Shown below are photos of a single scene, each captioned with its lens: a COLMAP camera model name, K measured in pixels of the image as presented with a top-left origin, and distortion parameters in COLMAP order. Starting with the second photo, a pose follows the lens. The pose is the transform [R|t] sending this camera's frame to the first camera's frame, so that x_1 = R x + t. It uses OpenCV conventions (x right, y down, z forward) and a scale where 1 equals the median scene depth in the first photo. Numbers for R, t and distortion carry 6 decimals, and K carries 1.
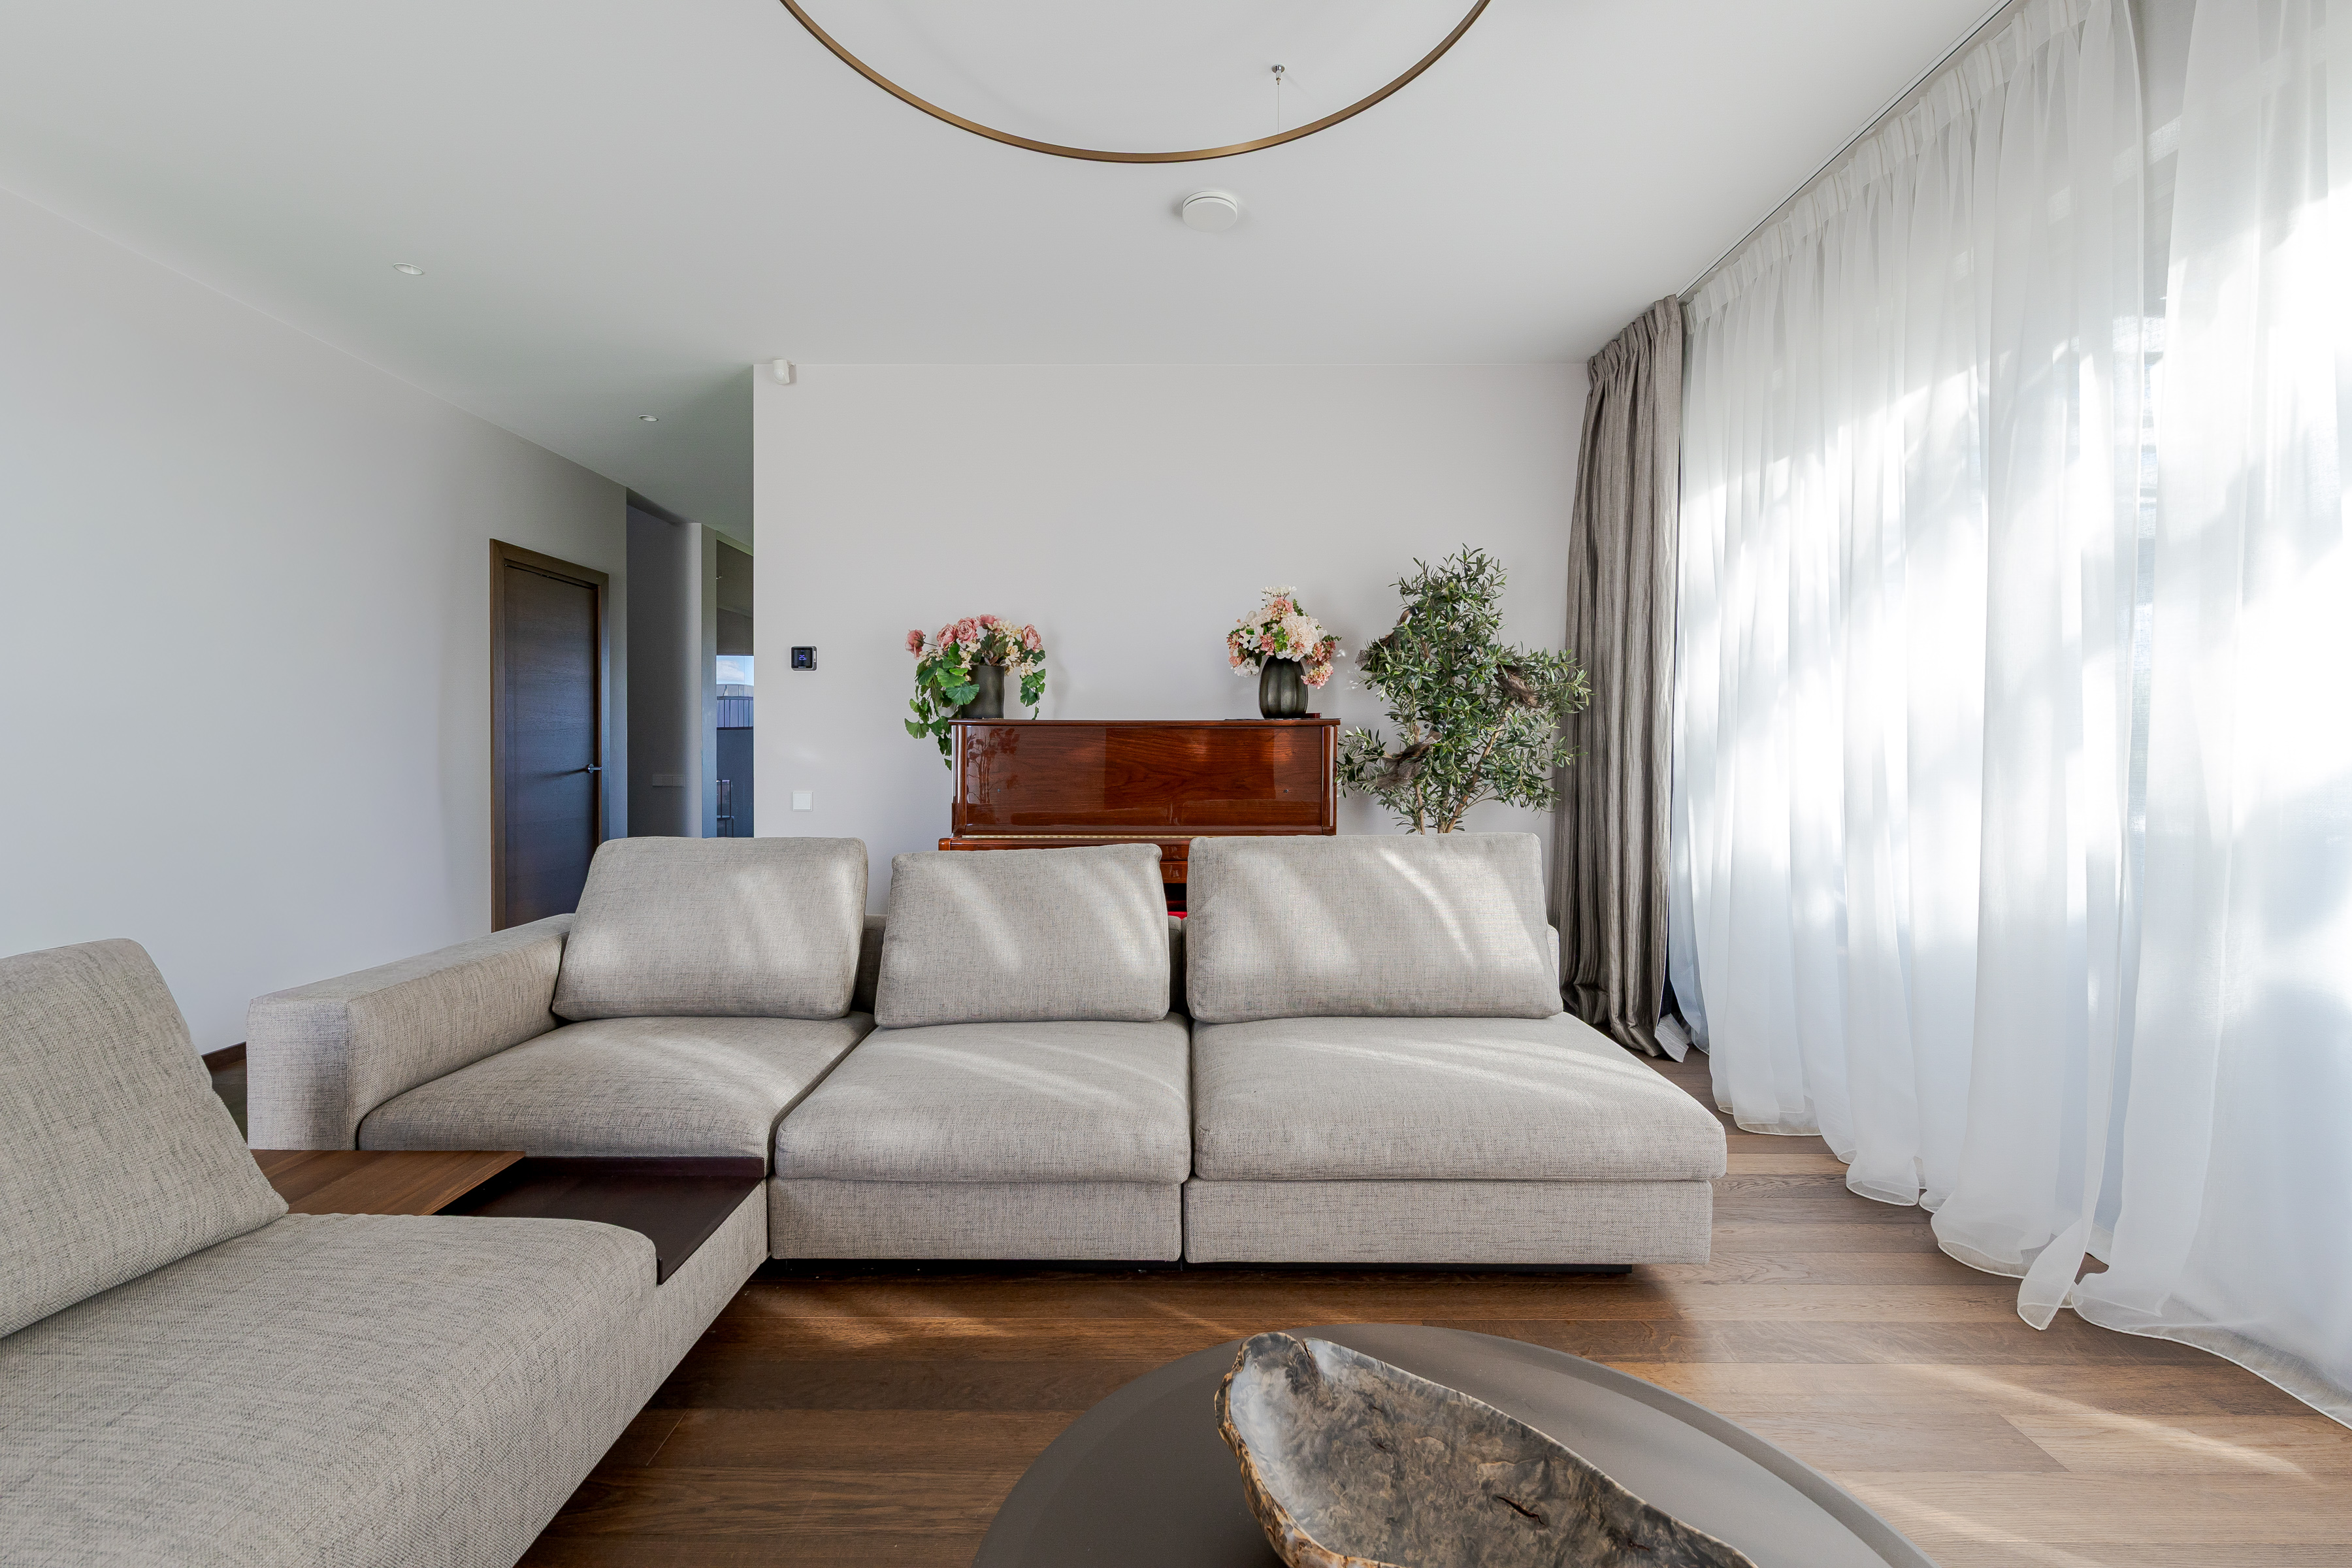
lens RADIAL K [[1027.1, 0, 1175.5], [0, 1027.1, 758.6], [0, 0, 1]] dist [0.001426, 0.000162]
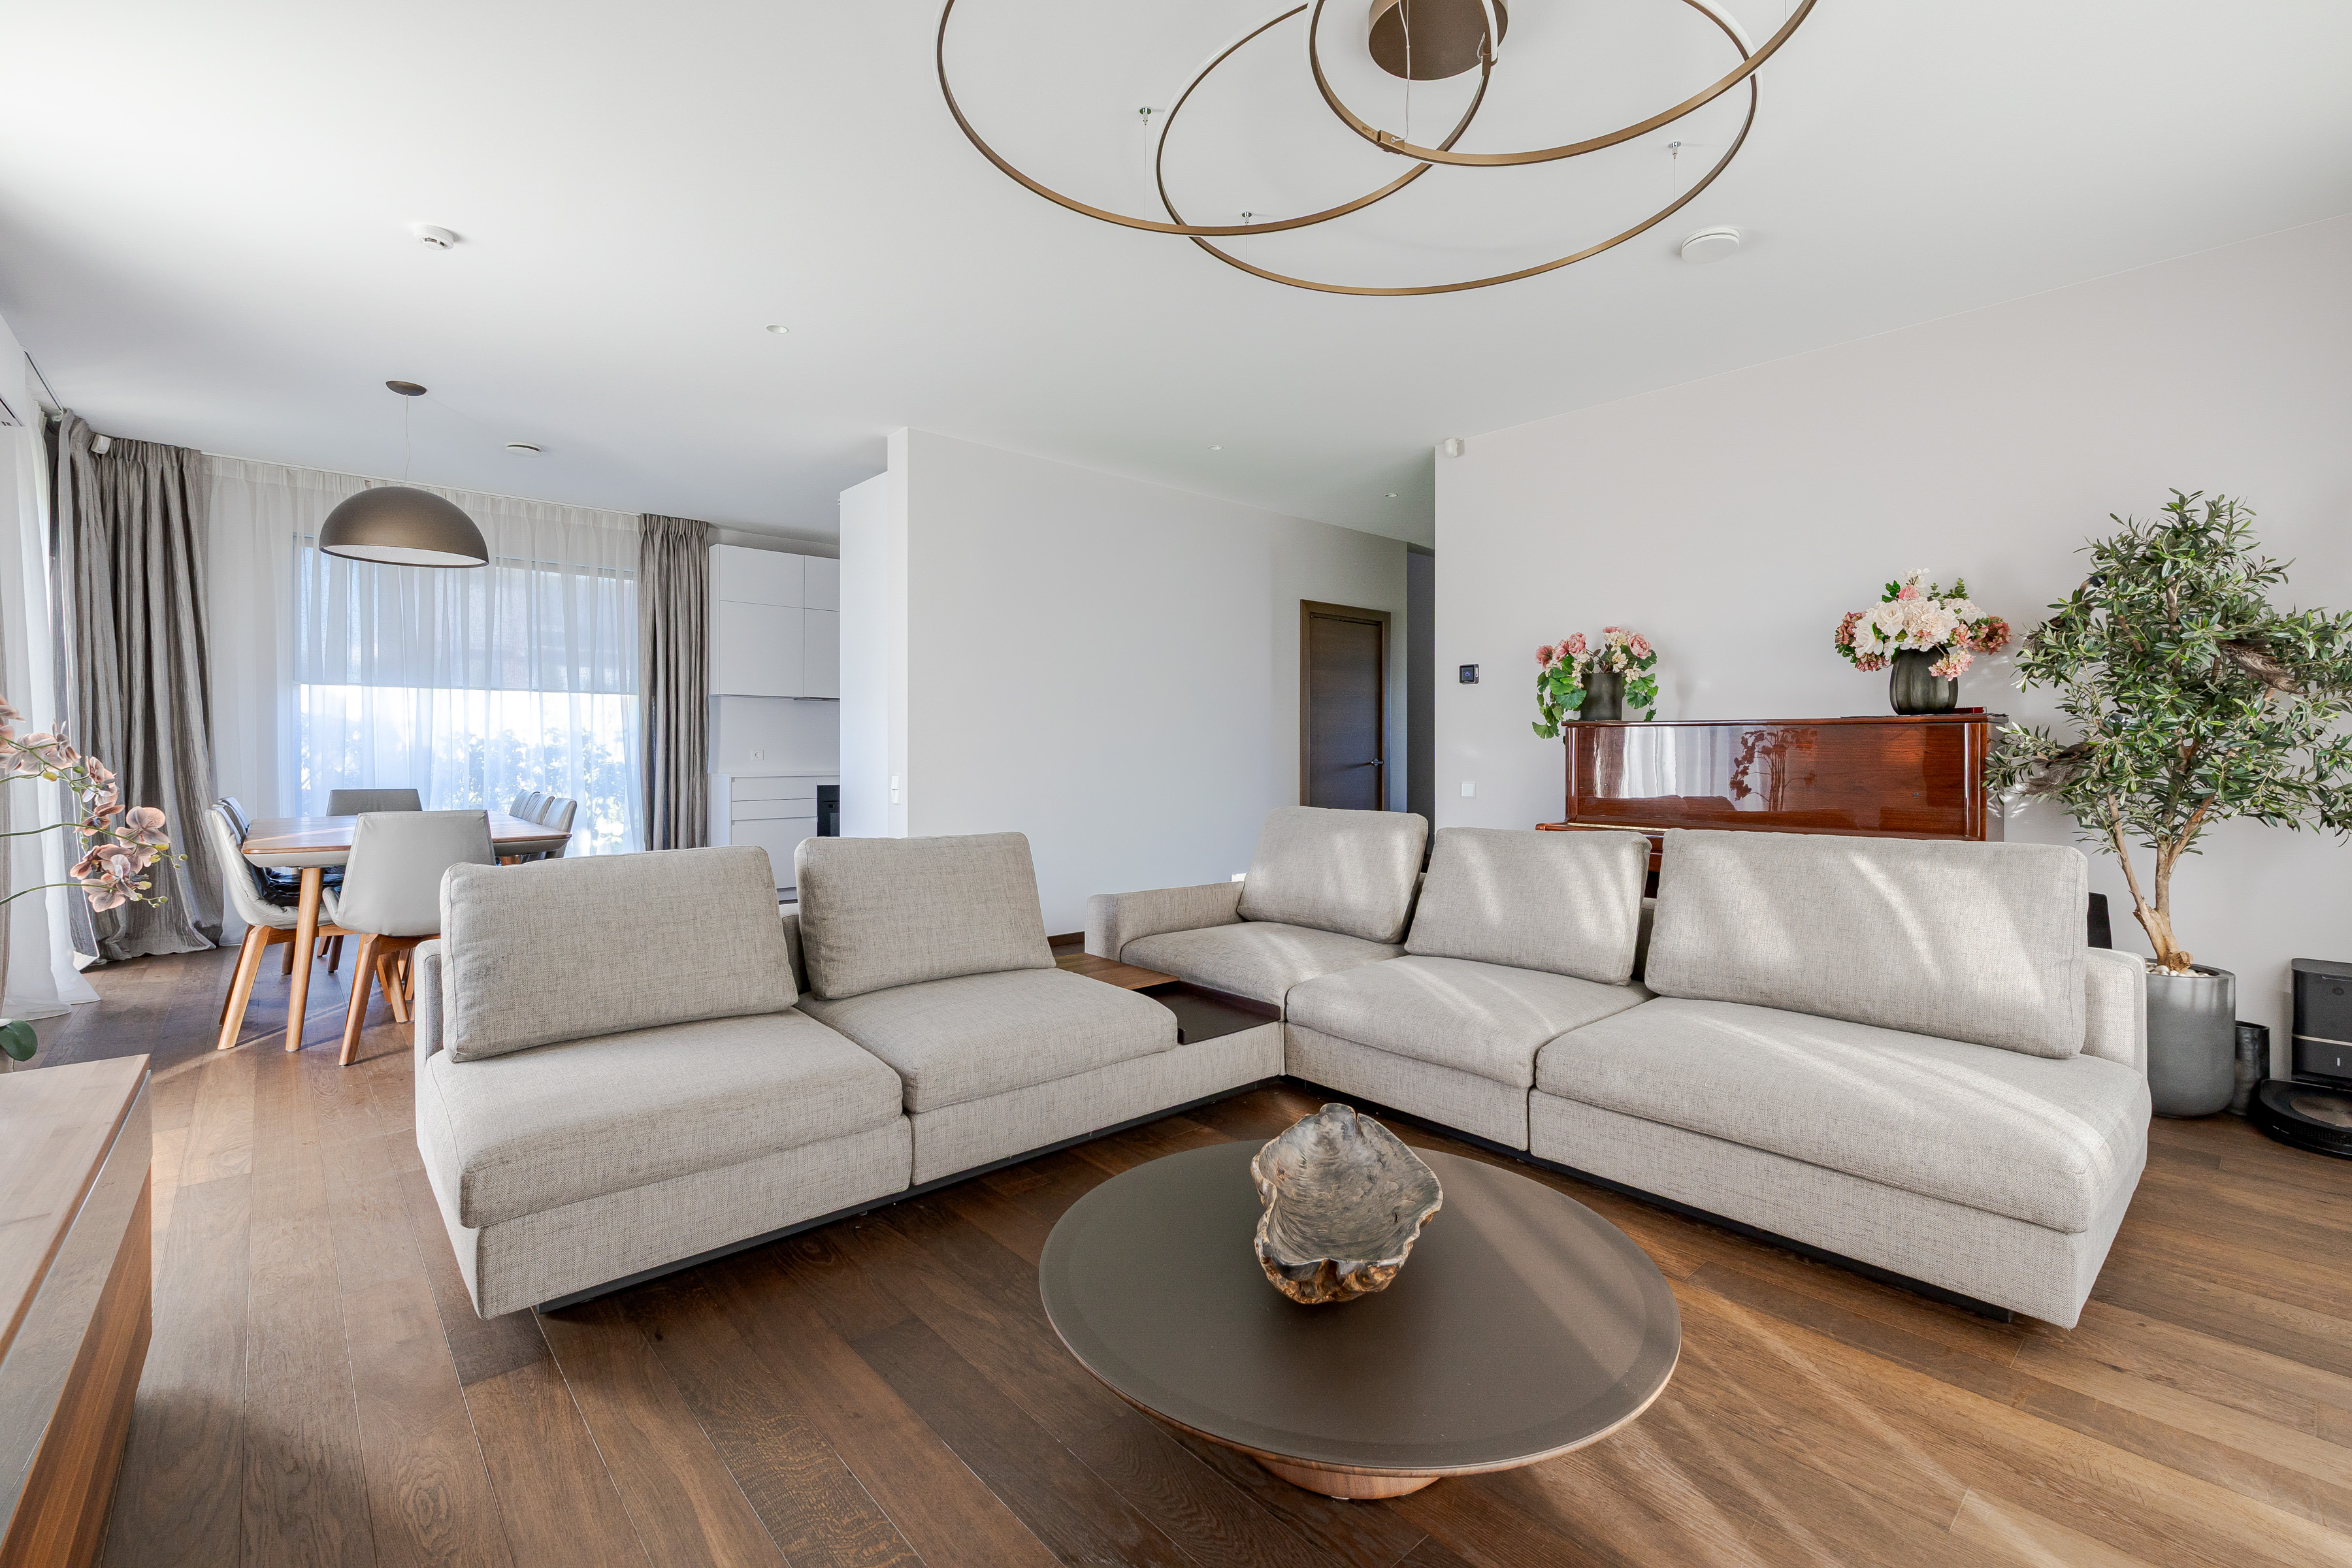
lens RADIAL K [[1007.4, 0, 1169.5], [0, 1007.4, 745.5], [0, 0, 1]] dist [0.000793, -0.000103]
pose [[0.670658, -0.000483, -0.741767, 0.488865], [-0.007559, 0.999943, -0.007485, -0.000217], [0.741728, 0.010627, 0.670616, -0.129287]]
